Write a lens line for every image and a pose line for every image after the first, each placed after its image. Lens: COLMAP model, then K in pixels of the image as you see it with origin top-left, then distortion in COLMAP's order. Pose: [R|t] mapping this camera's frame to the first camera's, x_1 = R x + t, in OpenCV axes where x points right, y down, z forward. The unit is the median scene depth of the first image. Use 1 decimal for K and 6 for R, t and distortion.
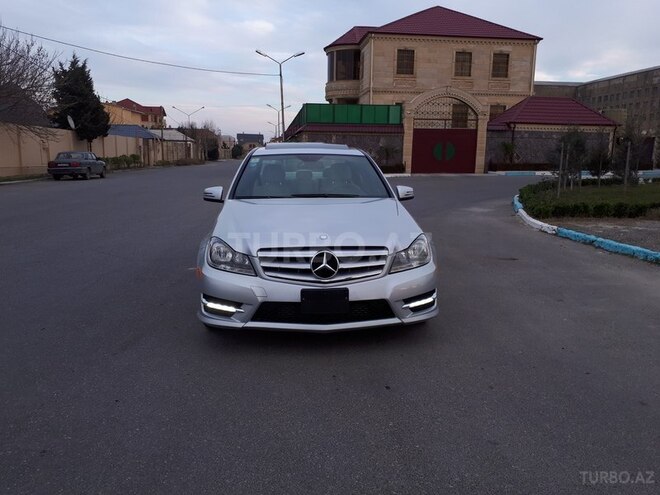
lens RADIAL K [[540.1, 0, 335.7], [0, 540.1, 252.7], [0, 0, 1]] dist [0.018523, -0.011071]
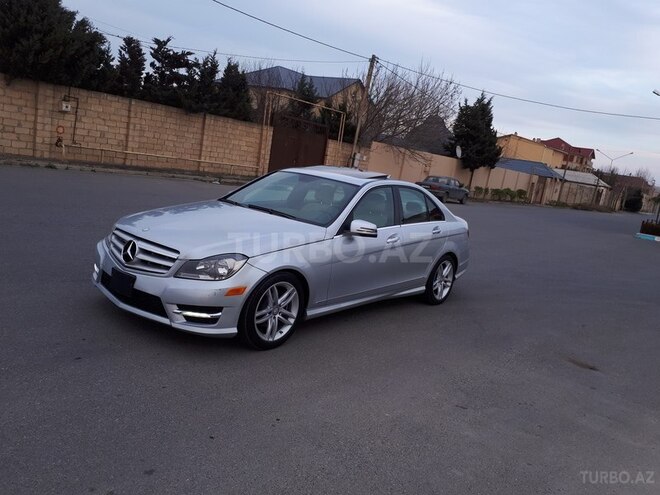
lens RADIAL K [[540.1, 0, 331.2], [0, 540.1, 249.2], [0, 0, 1]] dist [0.018523, -0.011071]
pose [[0.715386, 0.219214, -0.663452, 0.432801], [-0.267376, 0.963128, 0.029926, -0.054118], [0.645549, 0.155983, 0.747620, 0.171161]]
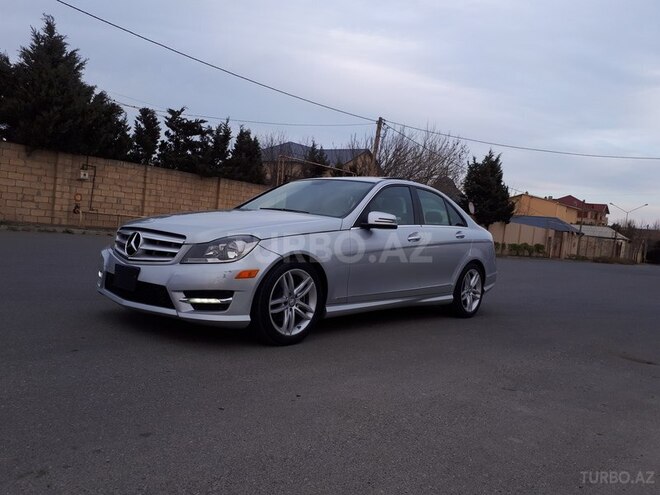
lens RADIAL K [[540.1, 0, 330.5], [0, 540.1, 243.1], [0, 0, 1]] dist [0.018523, -0.011071]
pose [[0.701329, 0.080459, -0.708282, 0.419183], [-0.215071, 0.971190, -0.102634, 0.019940], [0.679619, 0.224311, 0.698429, 0.212081]]
